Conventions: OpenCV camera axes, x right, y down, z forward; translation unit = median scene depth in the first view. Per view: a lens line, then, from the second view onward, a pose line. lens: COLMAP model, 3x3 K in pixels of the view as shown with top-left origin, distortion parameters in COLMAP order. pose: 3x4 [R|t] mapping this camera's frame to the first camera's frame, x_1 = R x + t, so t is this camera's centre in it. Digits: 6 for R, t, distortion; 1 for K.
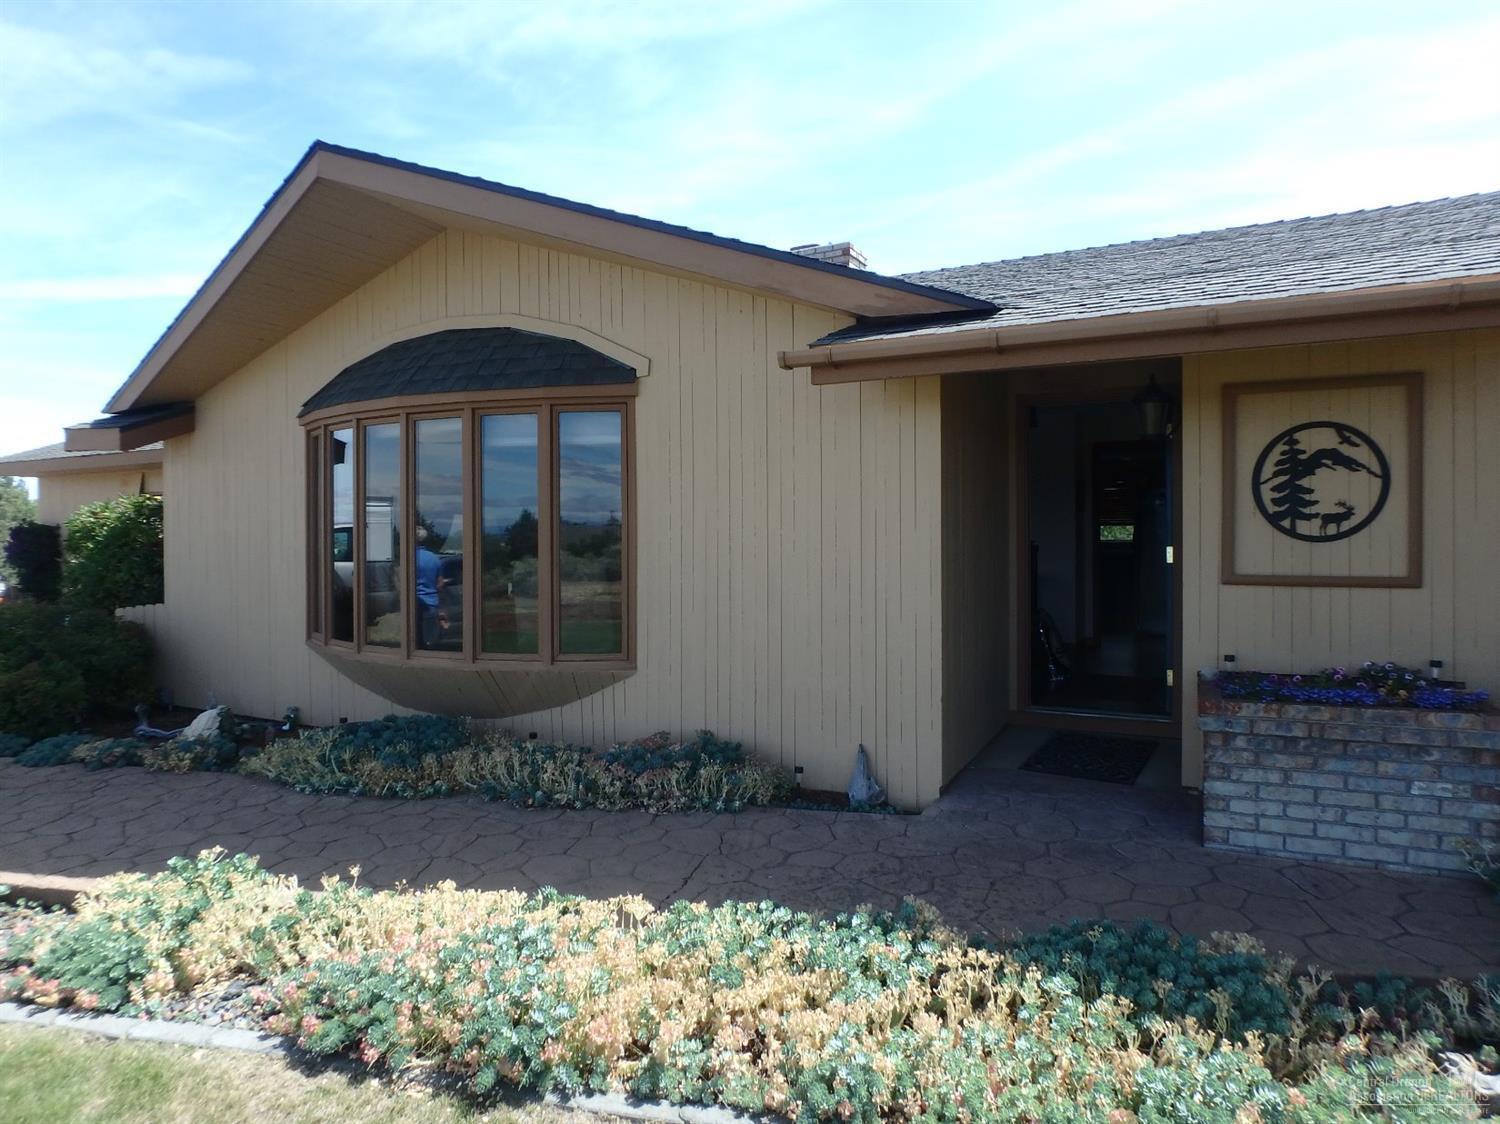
lens RADIAL K [[953.1, 0, 753.5], [0, 953.1, 550.1], [0, 0, 1]] dist [-0.004003, -0.002731]
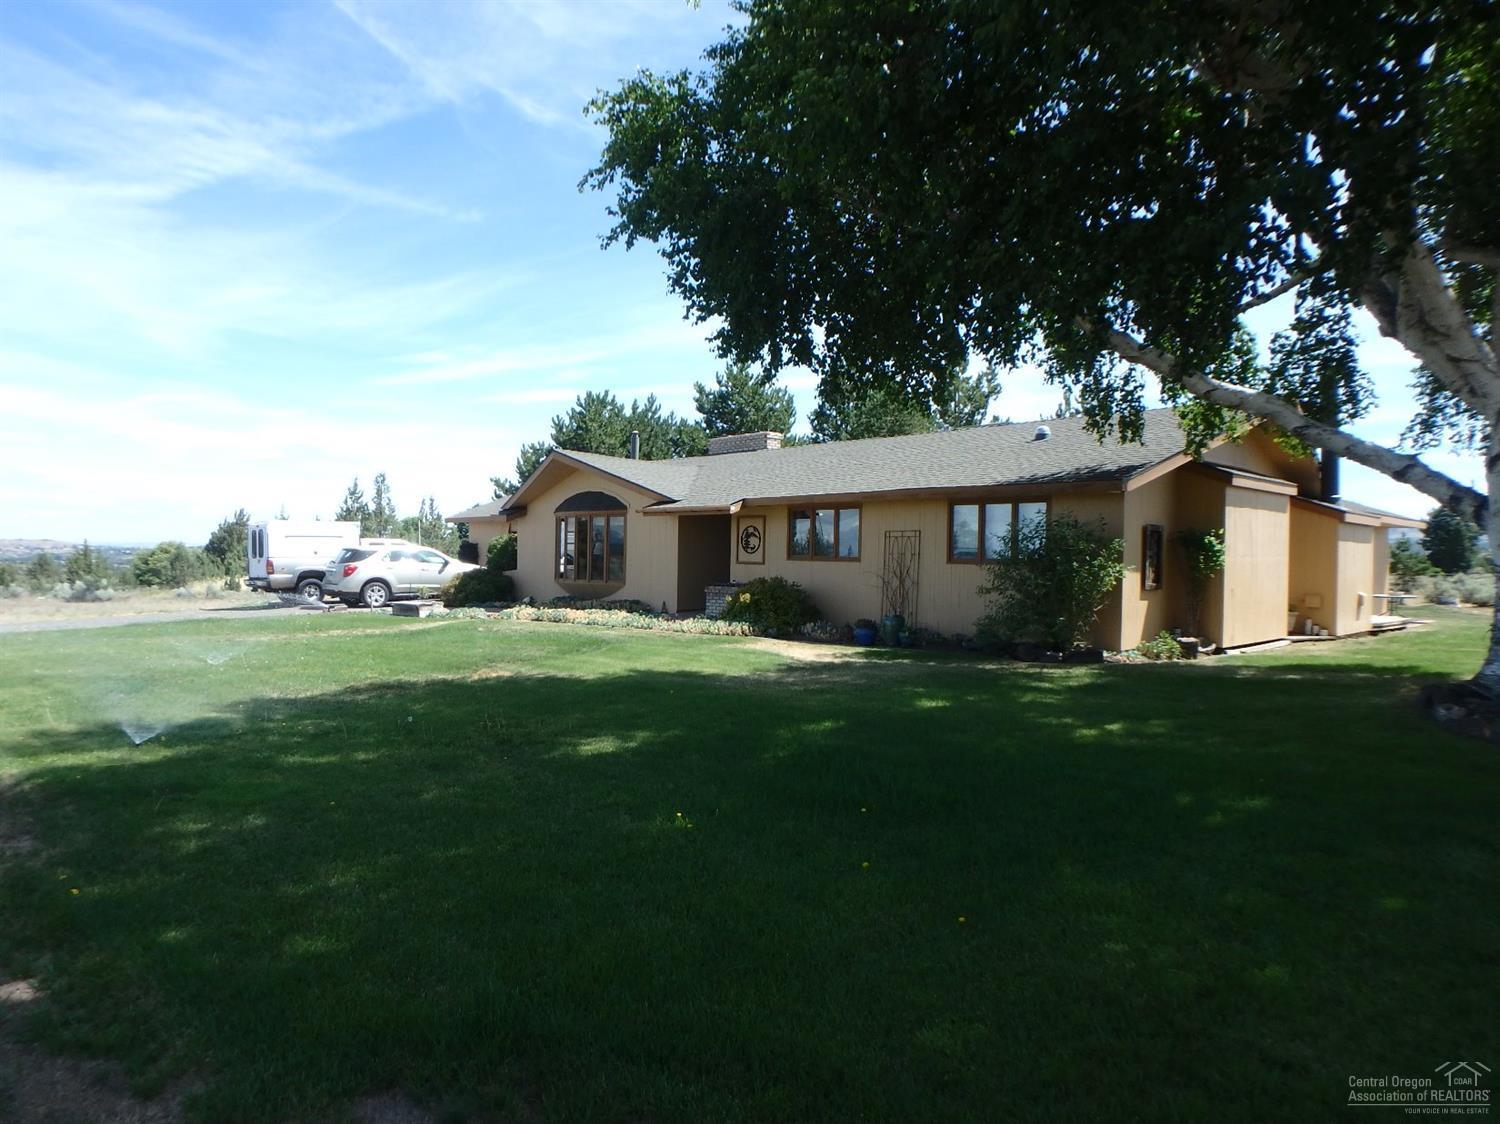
lens RADIAL K [[953.1, 0, 748.2], [0, 953.1, 564.4], [0, 0, 1]] dist [-0.004003, -0.002731]
pose [[0.949671, 0.022776, -0.312419, 1.366743], [-0.024730, 0.999692, -0.002294, 0.035575], [0.312270, 0.009904, 0.949942, -2.196001]]
